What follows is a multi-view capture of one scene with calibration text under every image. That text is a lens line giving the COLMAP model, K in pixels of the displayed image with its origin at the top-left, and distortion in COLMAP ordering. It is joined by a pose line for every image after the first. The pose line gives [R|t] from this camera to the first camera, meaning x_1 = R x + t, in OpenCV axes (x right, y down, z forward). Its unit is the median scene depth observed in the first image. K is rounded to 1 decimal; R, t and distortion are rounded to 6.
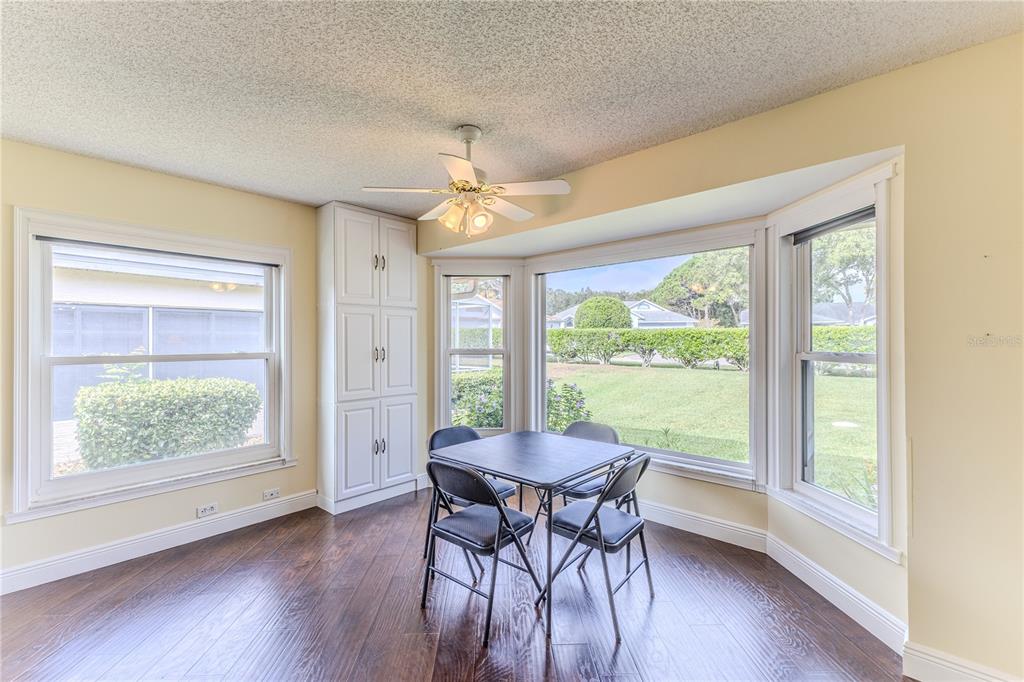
lens RADIAL K [[438.8, 0, 512.0], [0, 438.8, 341.0], [0, 0, 1]] dist [-0.000617, -0.000156]
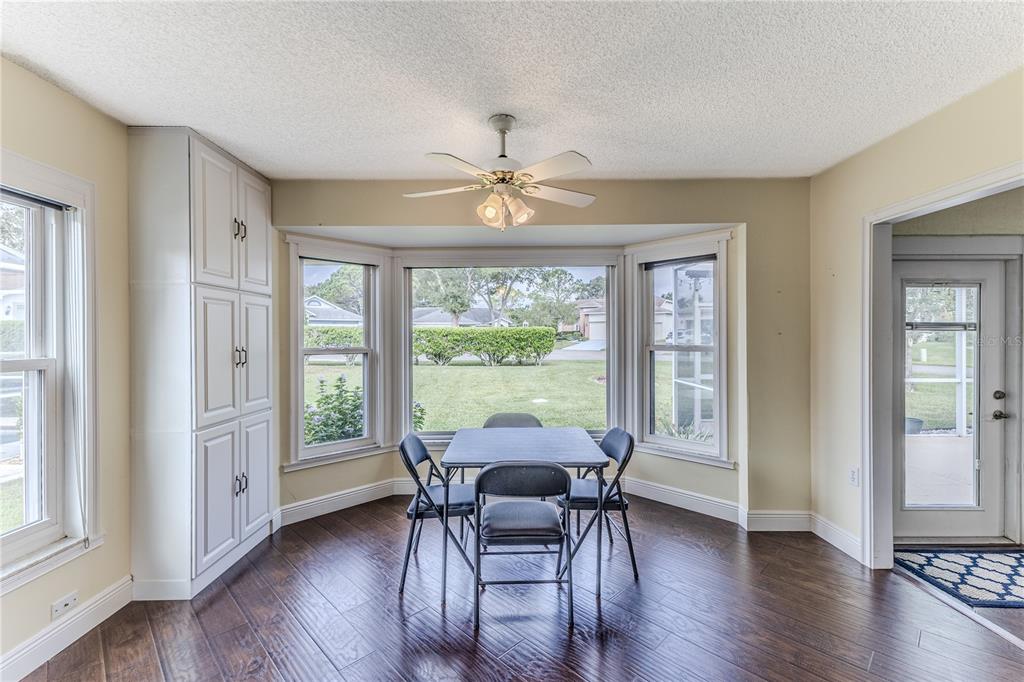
lens RADIAL K [[438.4, 0, 510.5], [0, 438.4, 338.2], [0, 0, 1]] dist [-0.001220, -0.000593]
pose [[0.737803, -0.000799, 0.675015, -0.464962], [0.002591, 0.999995, -0.001649, 0.002263], [-0.675011, 0.002965, 0.737802, 0.169185]]
